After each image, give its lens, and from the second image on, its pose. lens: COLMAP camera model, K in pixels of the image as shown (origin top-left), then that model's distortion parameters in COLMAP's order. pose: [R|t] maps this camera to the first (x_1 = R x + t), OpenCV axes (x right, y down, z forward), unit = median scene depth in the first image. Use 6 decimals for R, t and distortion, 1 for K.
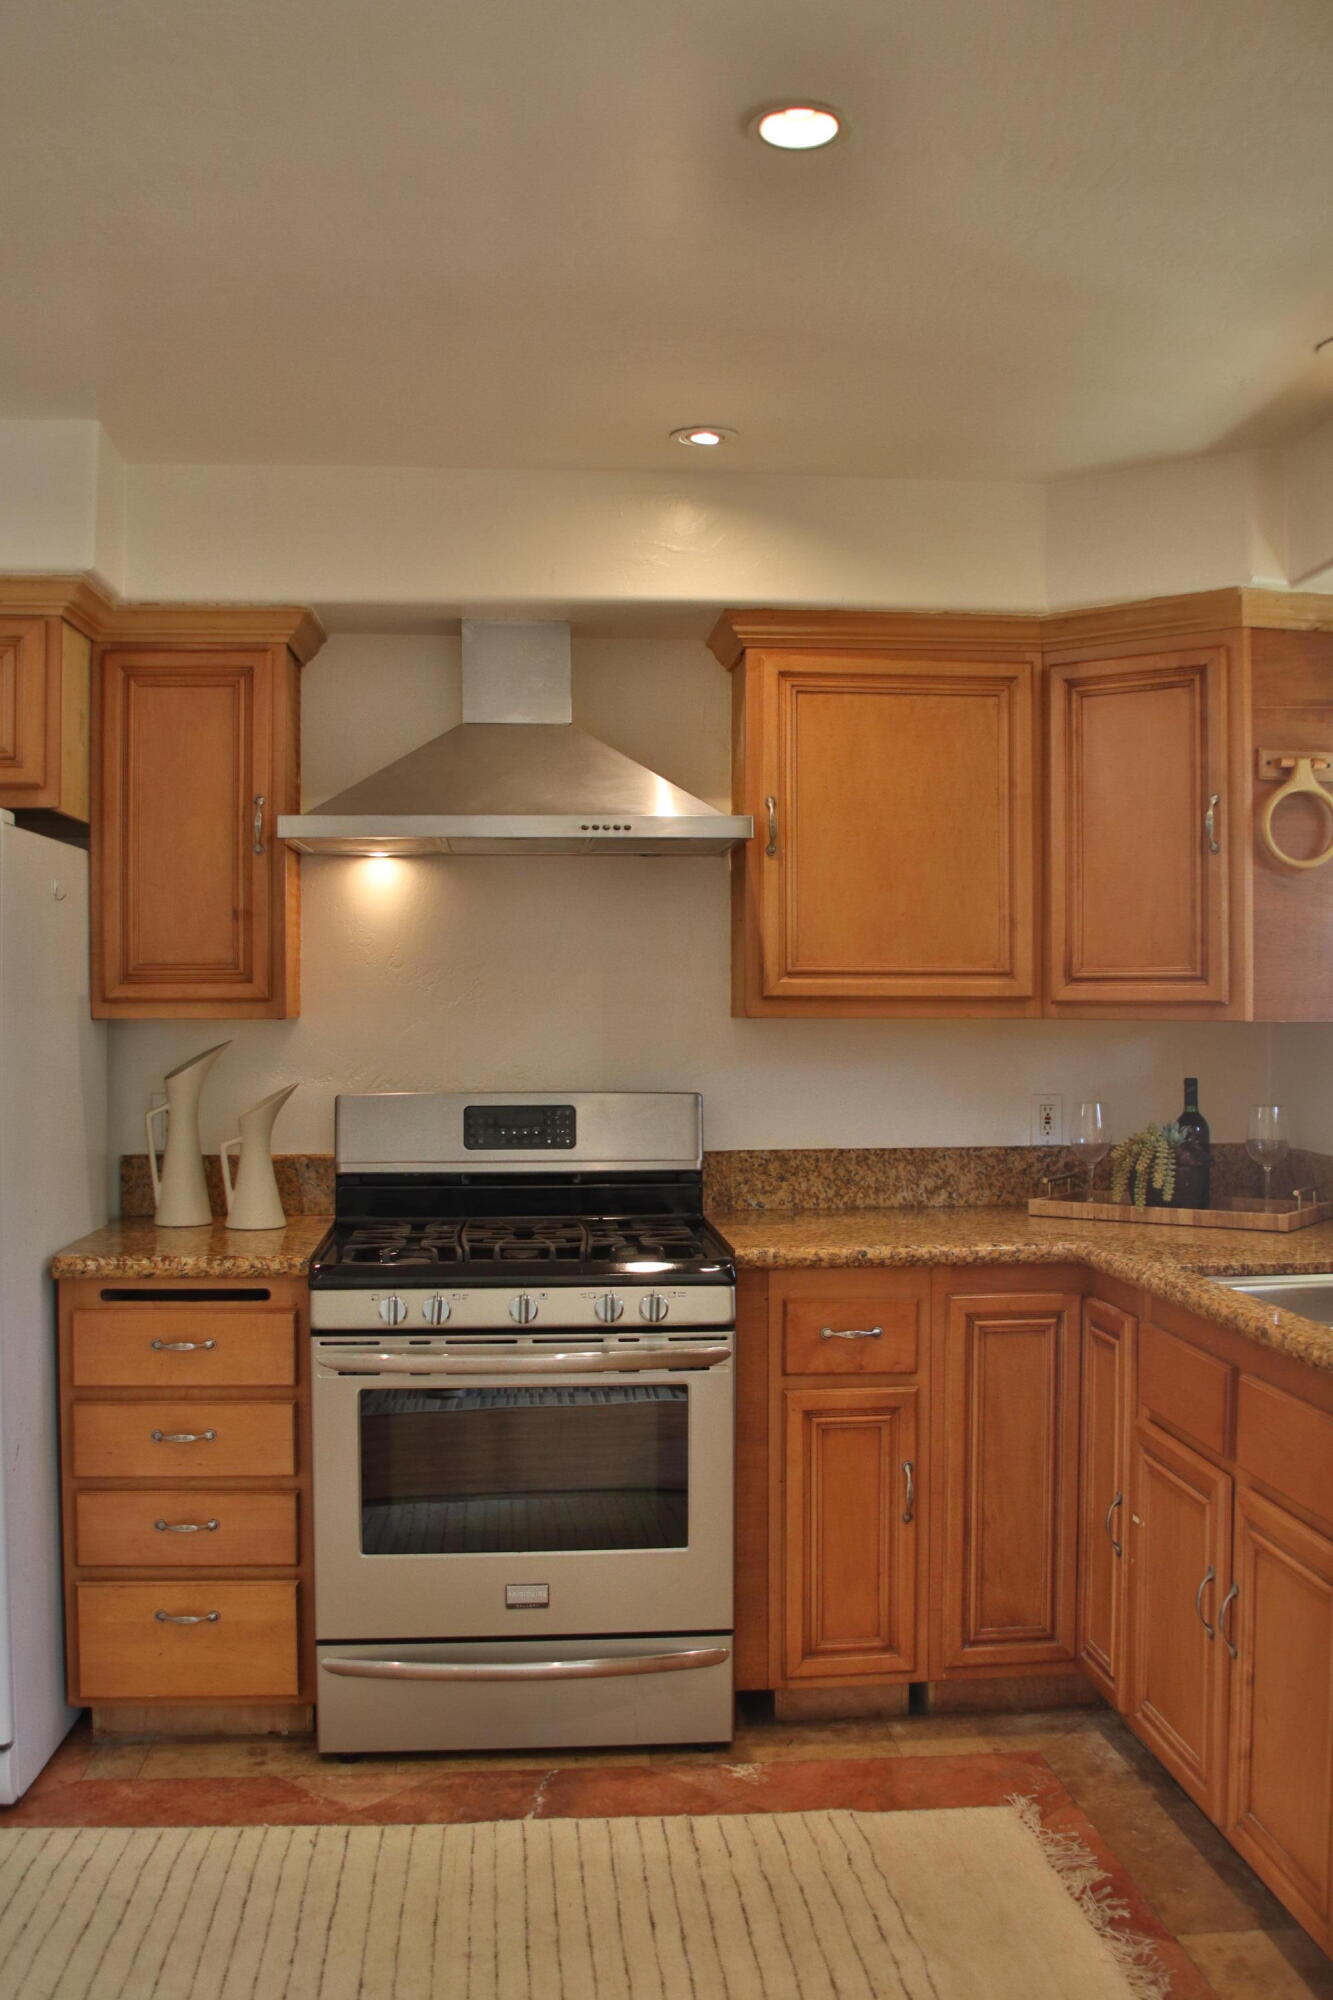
lens RADIAL K [[1898.6, 0, 670.2], [0, 1898.6, 1012.0], [0, 0, 1]] dist [-0.172325, 0.170102]
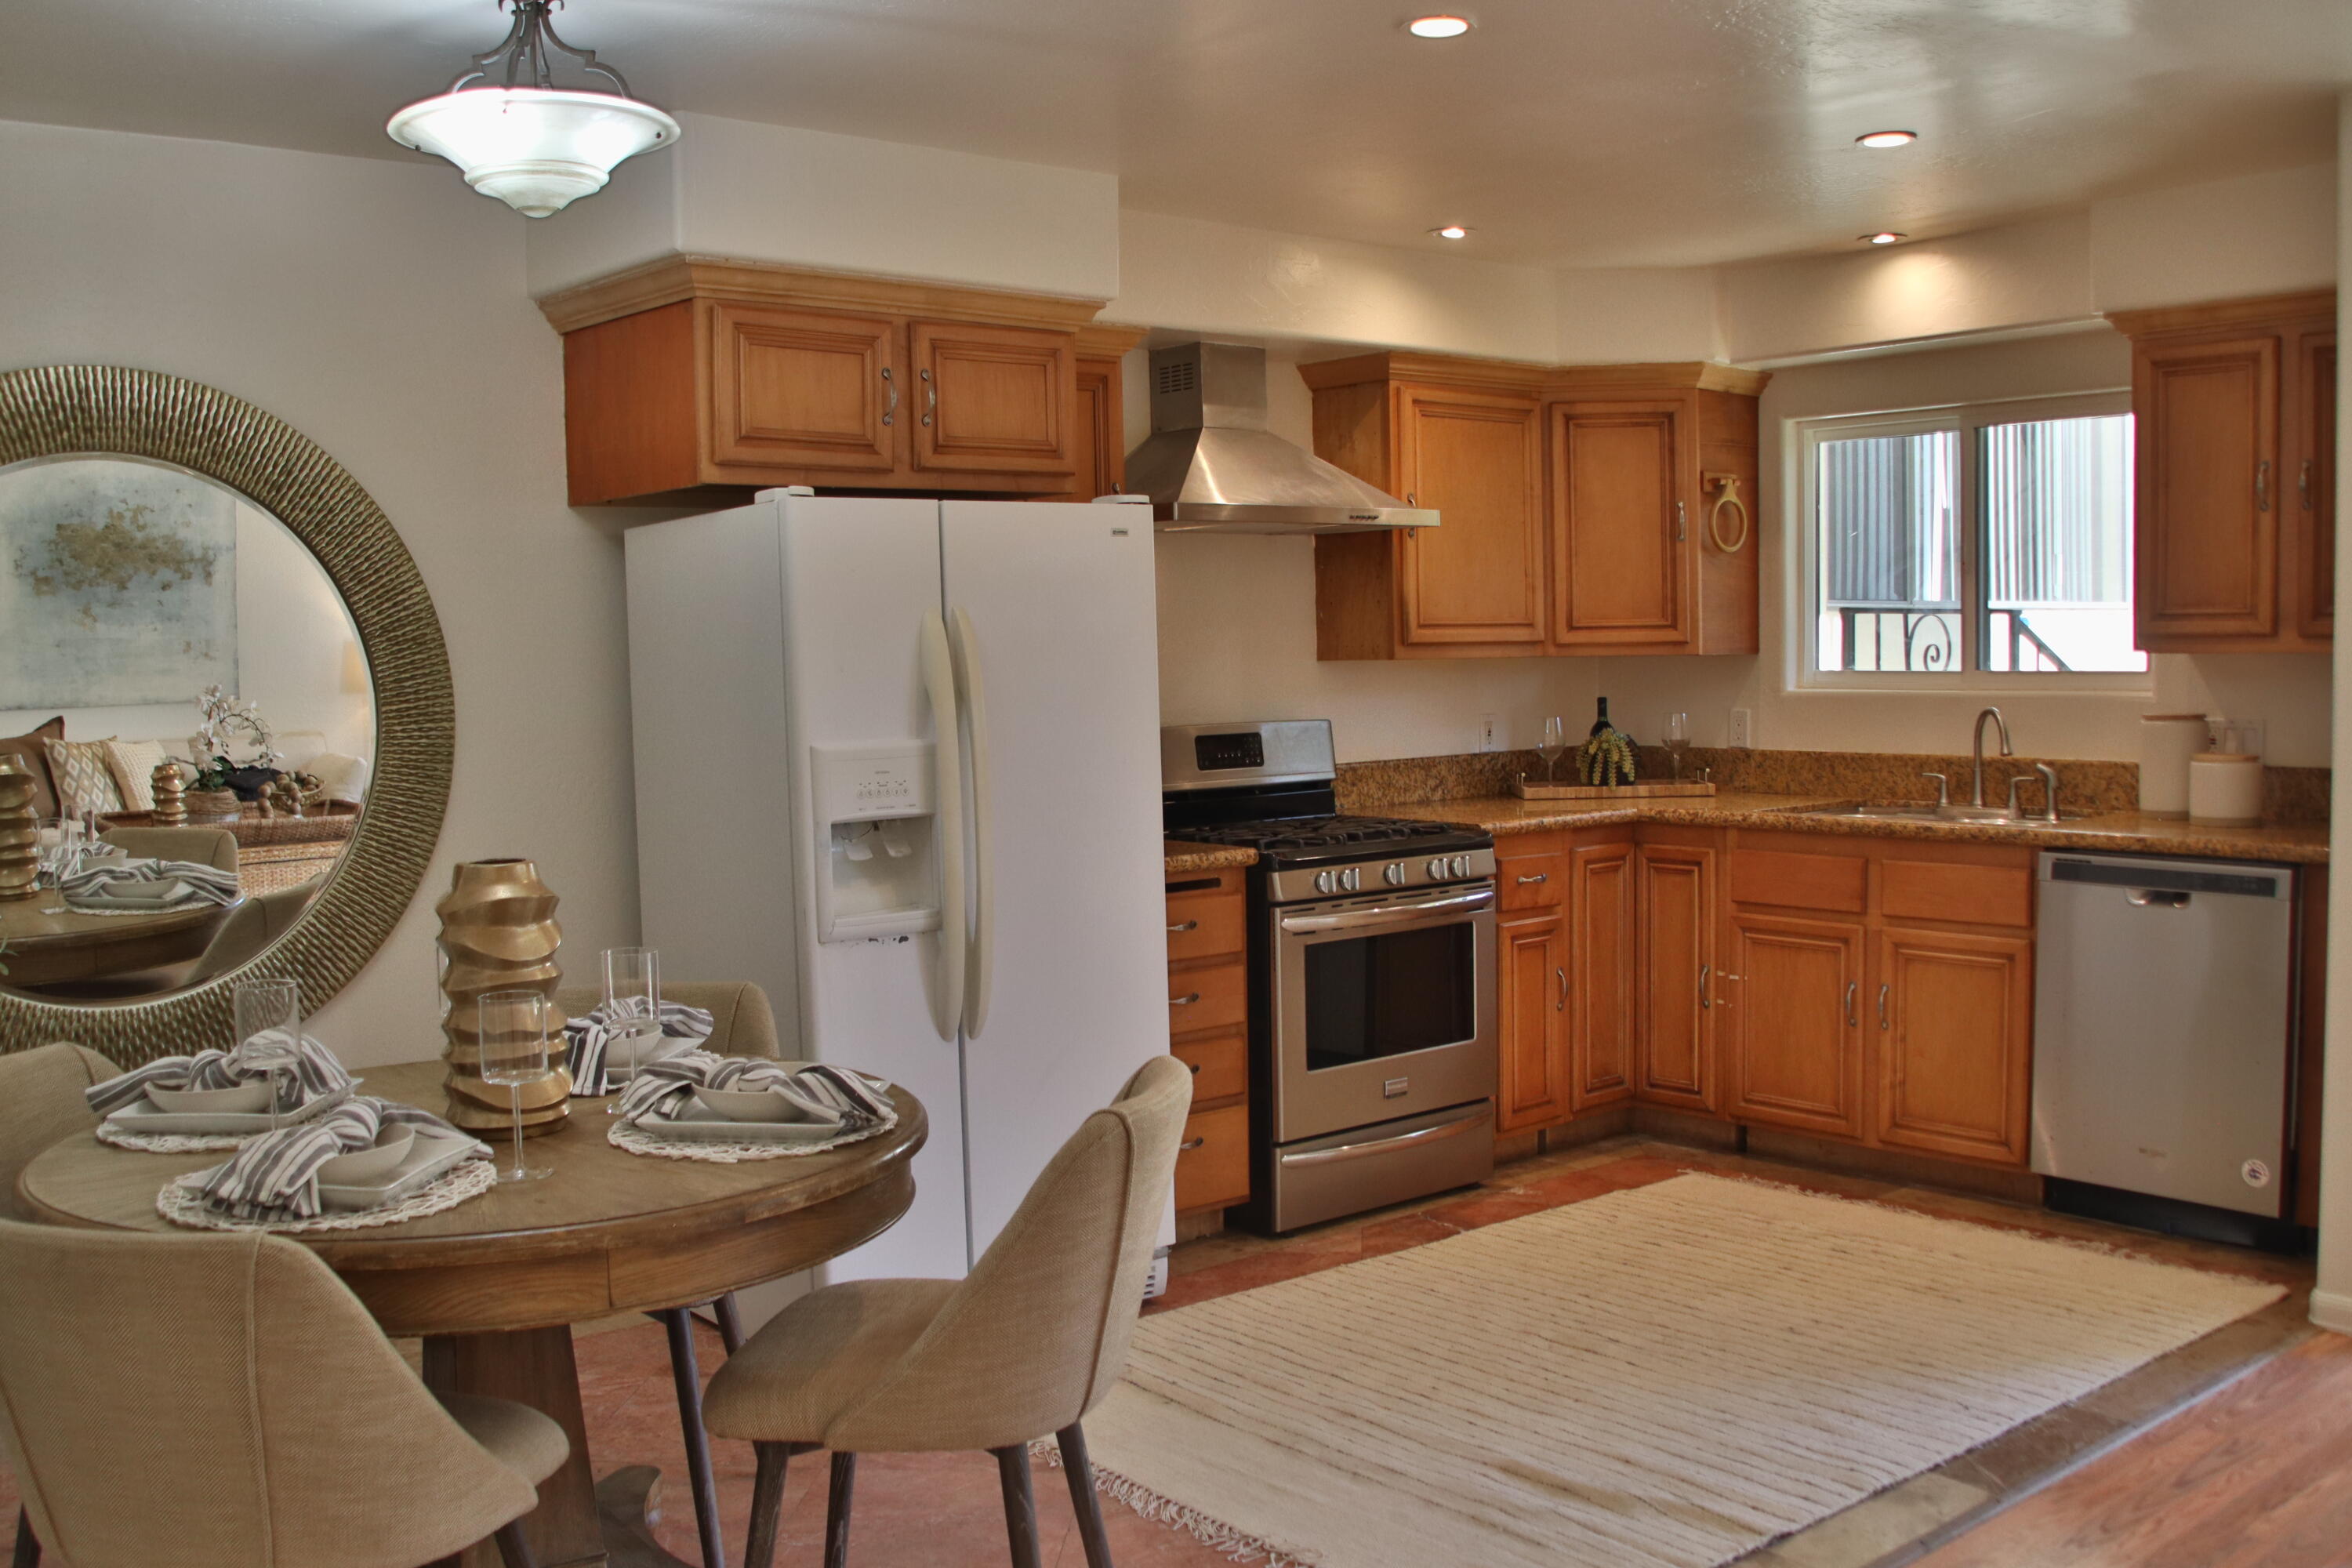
lens RADIAL K [[2196.6, 0, 1149.3], [0, 2196.6, 797.0], [0, 0, 1]] dist [-0.158456, 0.119614]
pose [[0.827690, -0.055648, 0.558420, -1.019911], [0.025038, 0.997742, 0.062317, -0.000875], [-0.560627, -0.037598, 0.827215, -0.188851]]
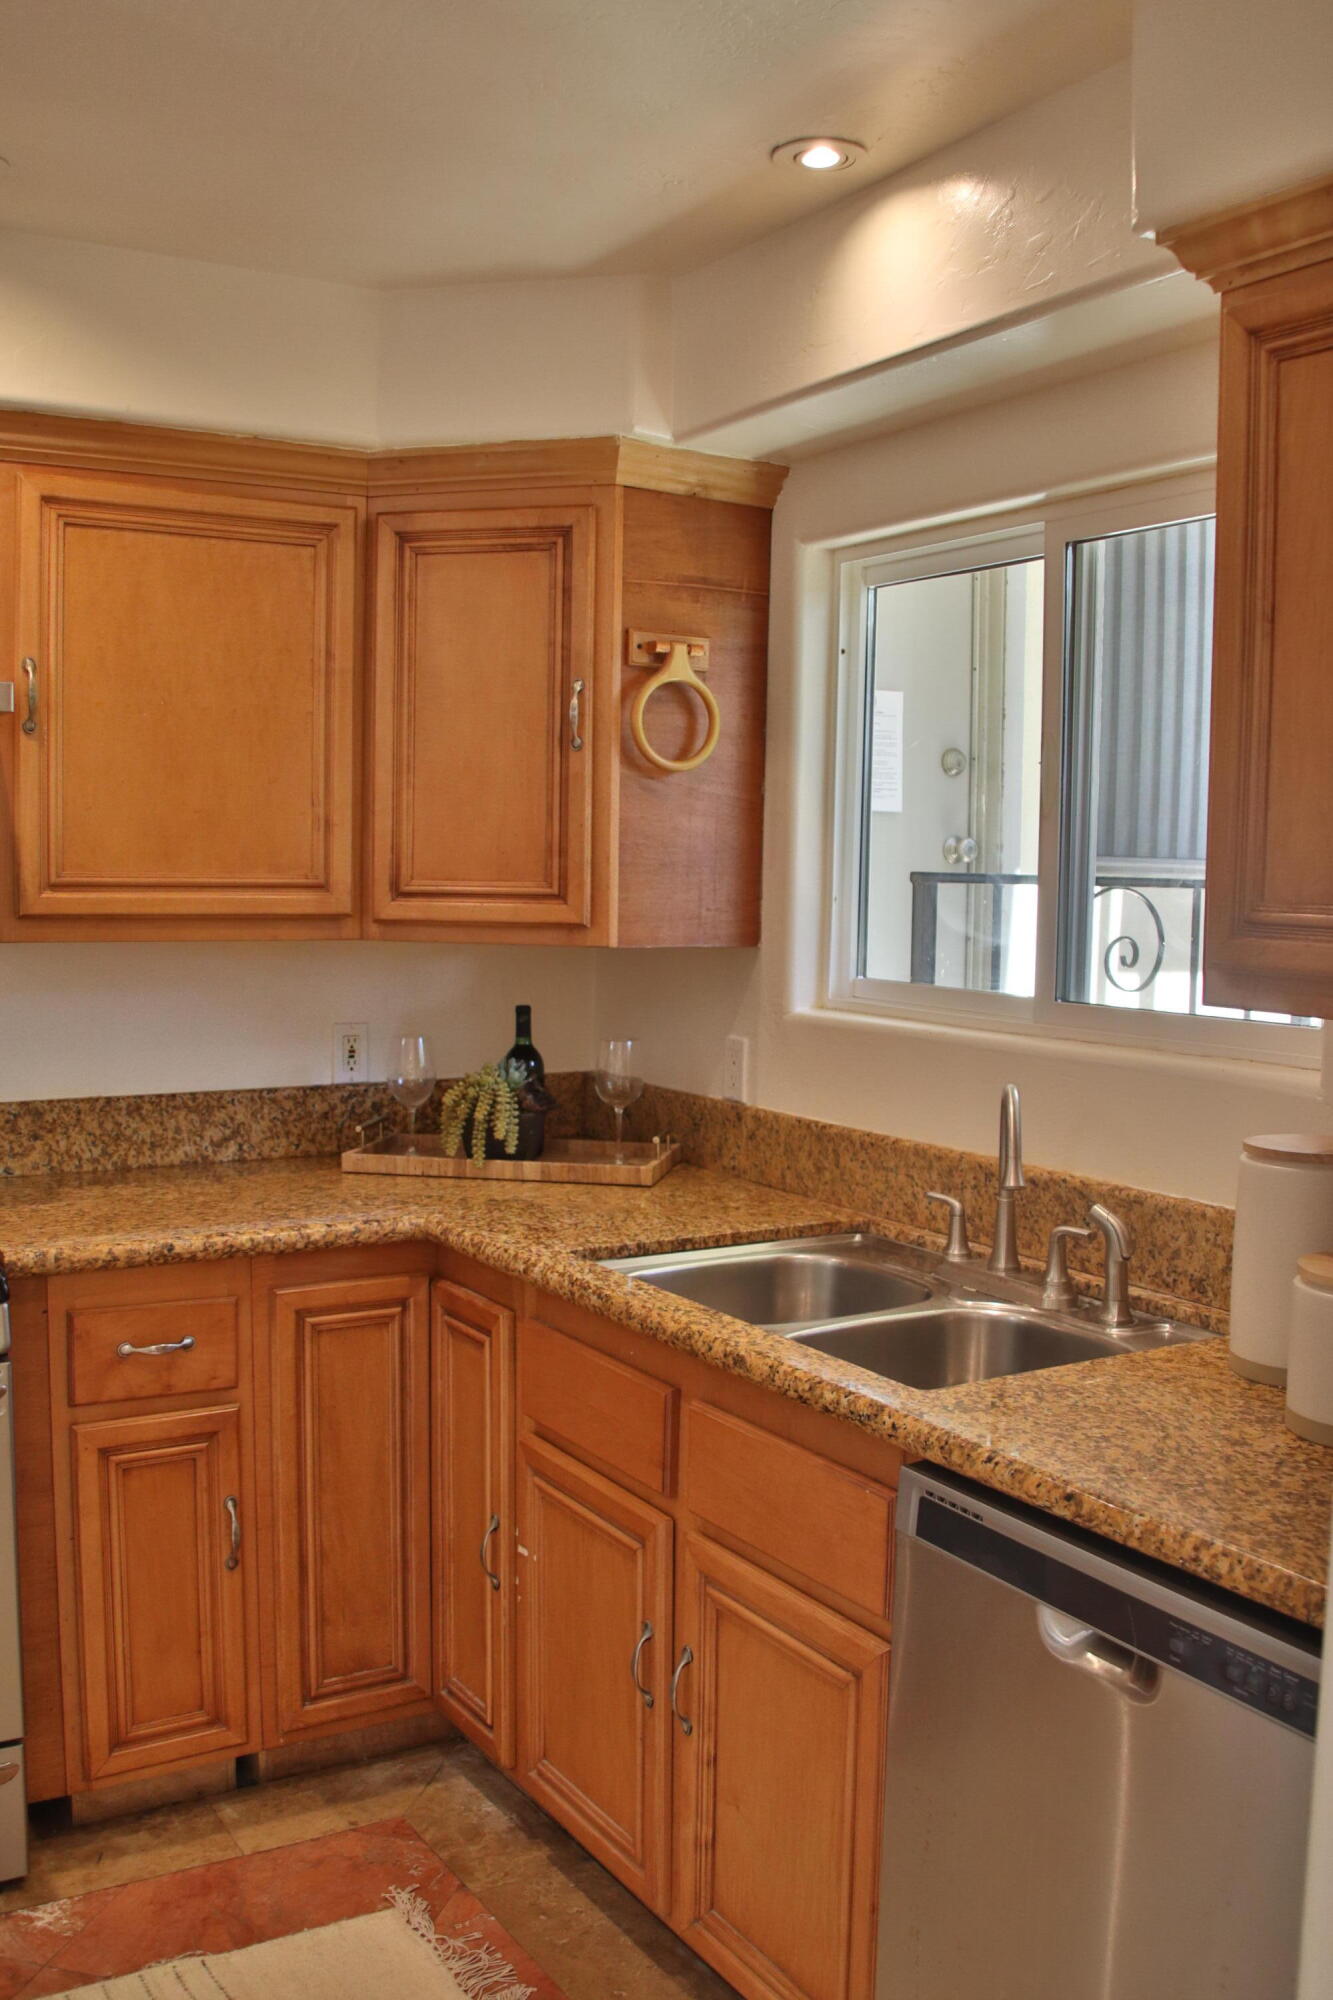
lens RADIAL K [[1867.8, 0, 681.6], [0, 1867.8, 1015.9], [0, 0, 1]] dist [-0.158456, 0.119614]
pose [[0.897190, -0.021992, 0.441098, -0.041872], [-0.011816, 0.997207, 0.073752, -0.027093], [-0.441487, -0.071381, 0.894424, 0.213277]]
